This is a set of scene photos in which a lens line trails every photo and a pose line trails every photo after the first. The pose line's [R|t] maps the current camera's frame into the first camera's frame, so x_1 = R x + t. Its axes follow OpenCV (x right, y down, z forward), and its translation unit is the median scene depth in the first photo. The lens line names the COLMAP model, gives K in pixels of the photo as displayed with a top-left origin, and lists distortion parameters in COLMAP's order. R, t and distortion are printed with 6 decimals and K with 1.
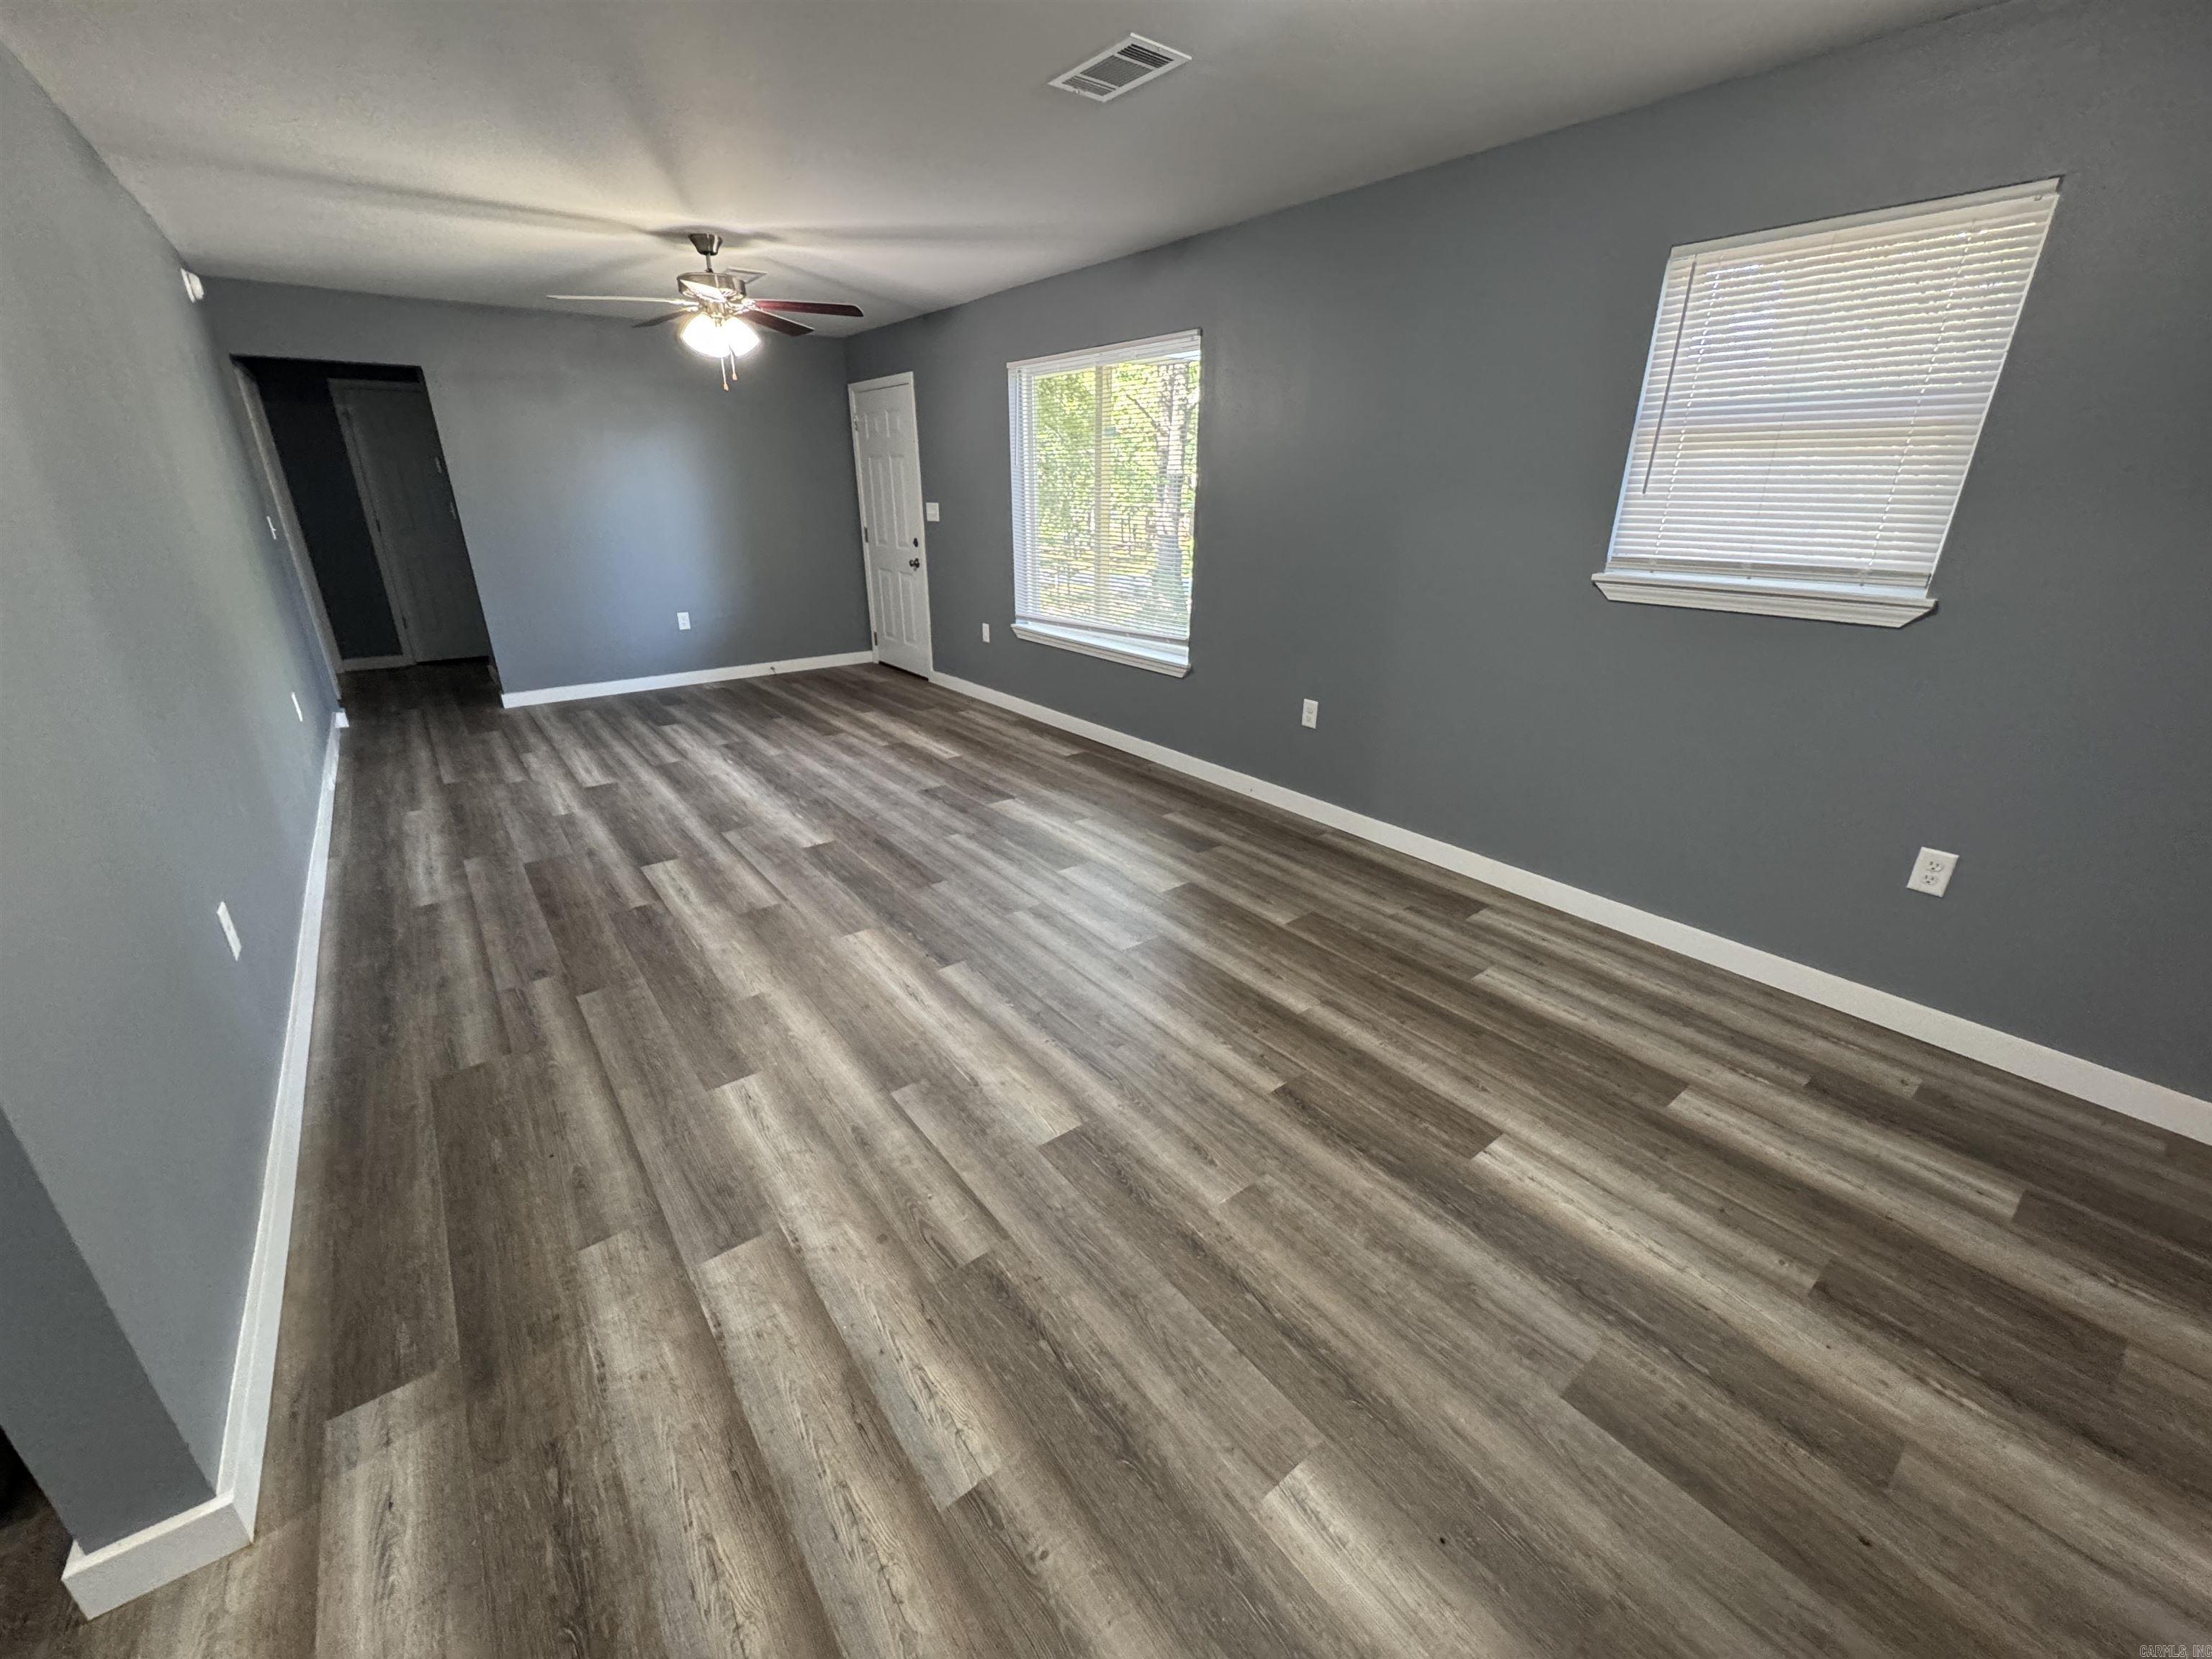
lens RADIAL K [[884.7, 0, 1105.3], [0, 884.7, 833.6], [0, 0, 1]] dist [-0.003887, 0.000692]
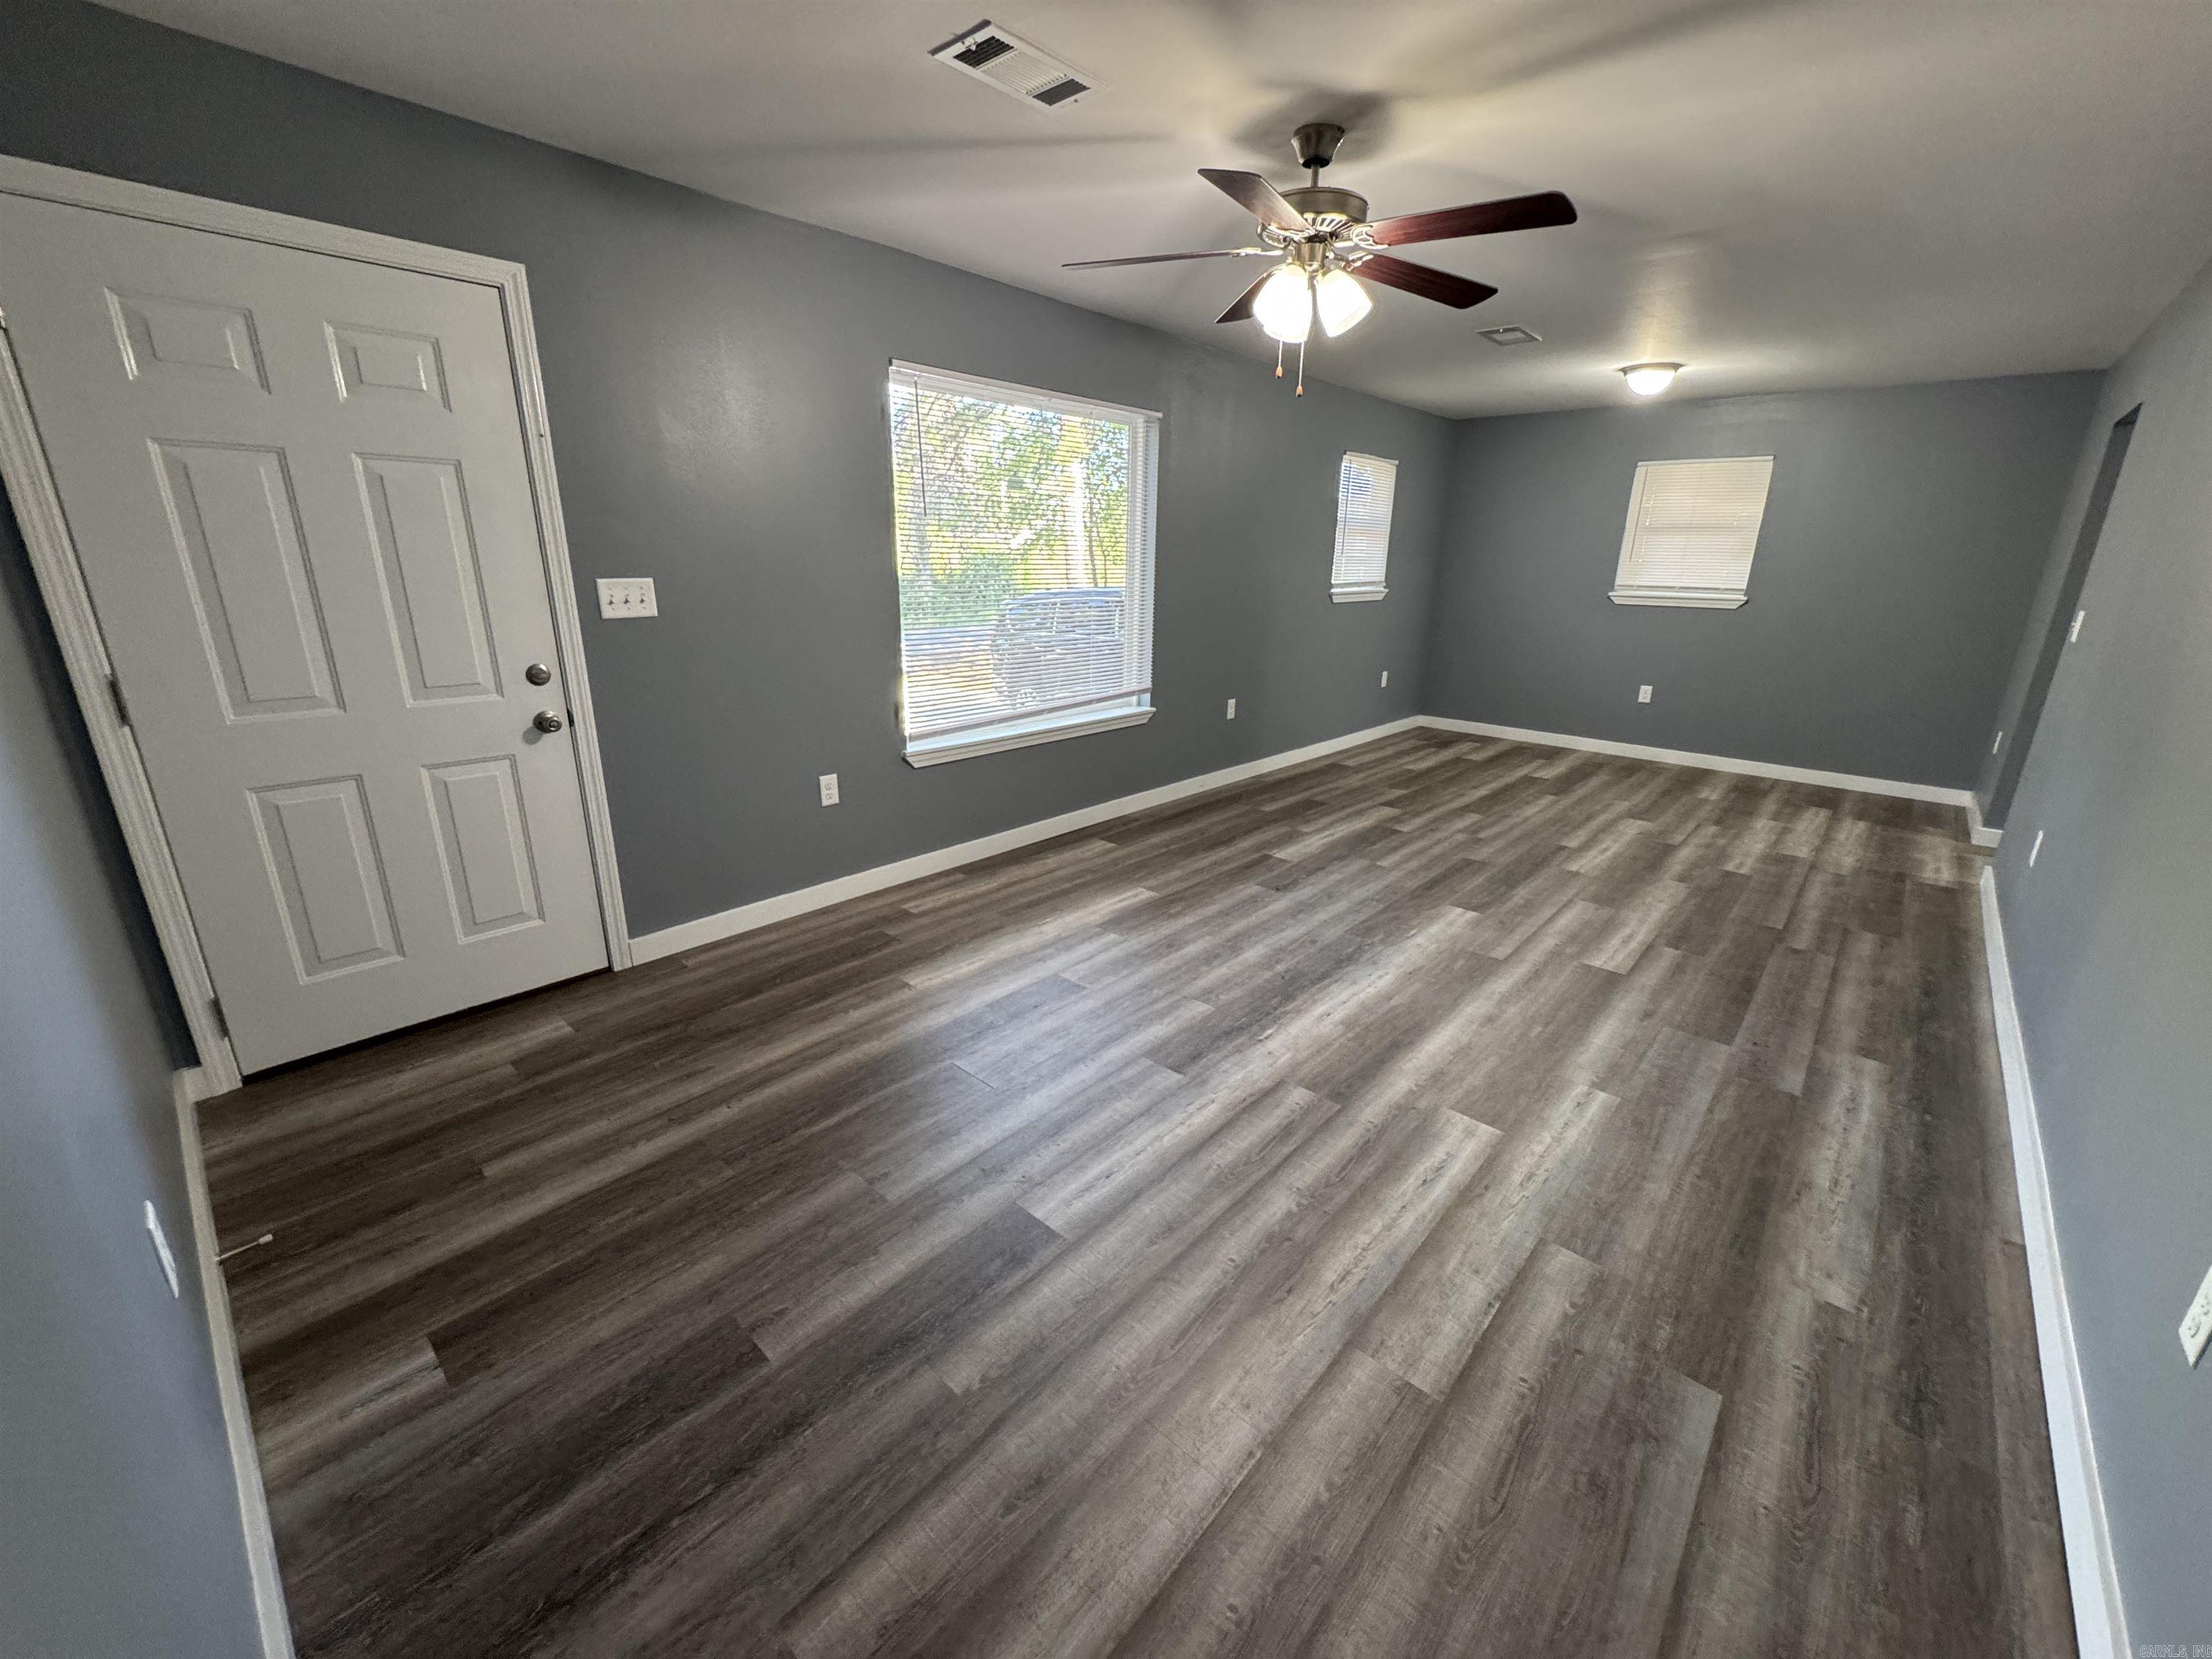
lens RADIAL K [[884.7, 0, 1108.1], [0, 884.7, 824.6], [0, 0, 1]] dist [-0.003887, 0.000692]
pose [[-0.175457, -0.301231, 0.937270, -1.127175], [0.343019, 0.873676, 0.345006, -0.537361], [-0.922796, 0.382035, -0.049965, 1.347322]]
